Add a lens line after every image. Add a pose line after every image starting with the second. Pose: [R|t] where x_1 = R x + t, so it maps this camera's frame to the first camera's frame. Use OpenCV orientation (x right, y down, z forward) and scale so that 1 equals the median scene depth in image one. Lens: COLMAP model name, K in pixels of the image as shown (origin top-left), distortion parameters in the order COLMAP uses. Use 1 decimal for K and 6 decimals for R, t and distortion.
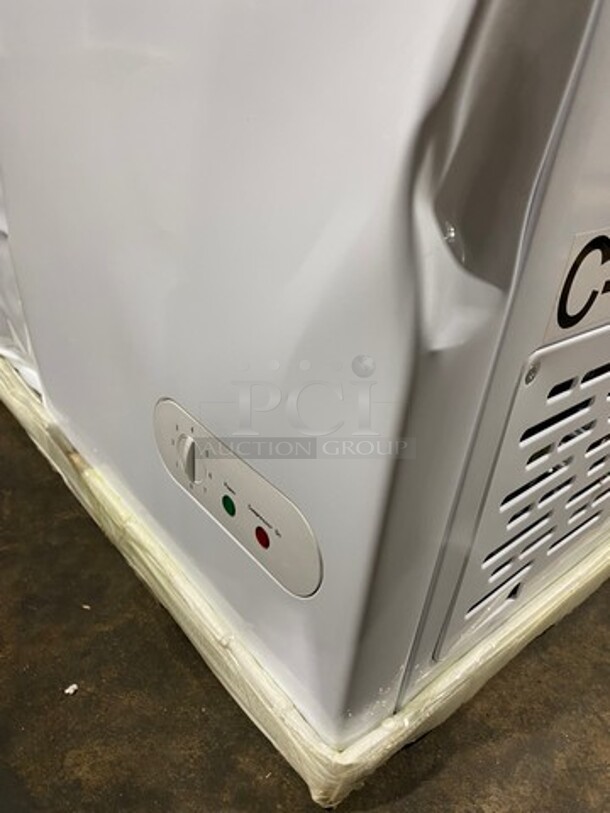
lens RADIAL K [[618.5, 0, 305.0], [0, 618.5, 406.5], [0, 0, 1]] dist [0.006115, 0.003181]
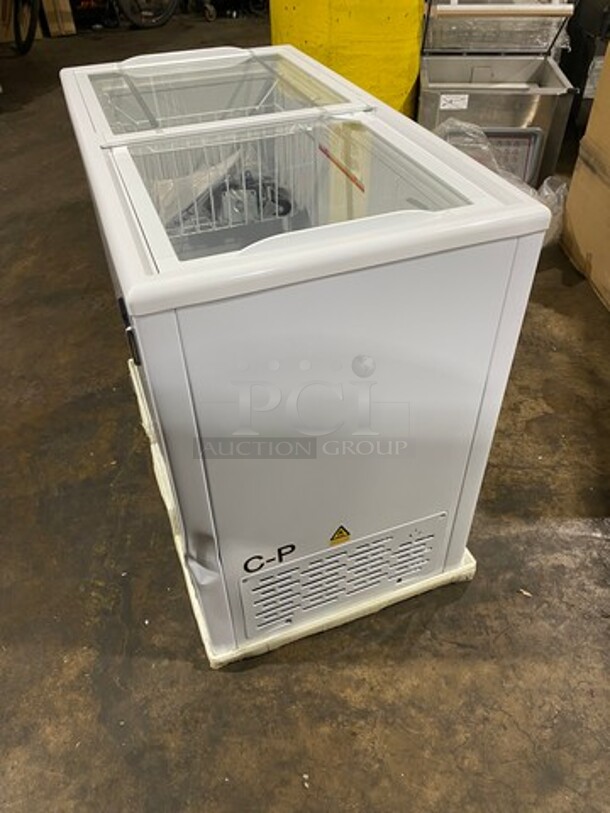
lens RADIAL K [[618.5, 0, 305.0], [0, 618.5, 406.5], [0, 0, 1]] dist [0.006115, 0.003181]
pose [[0.935787, 0.125057, -0.329642, 1.245678], [-0.058582, 0.977134, 0.204395, -1.299411], [0.347665, -0.171959, 0.921715, -1.505527]]
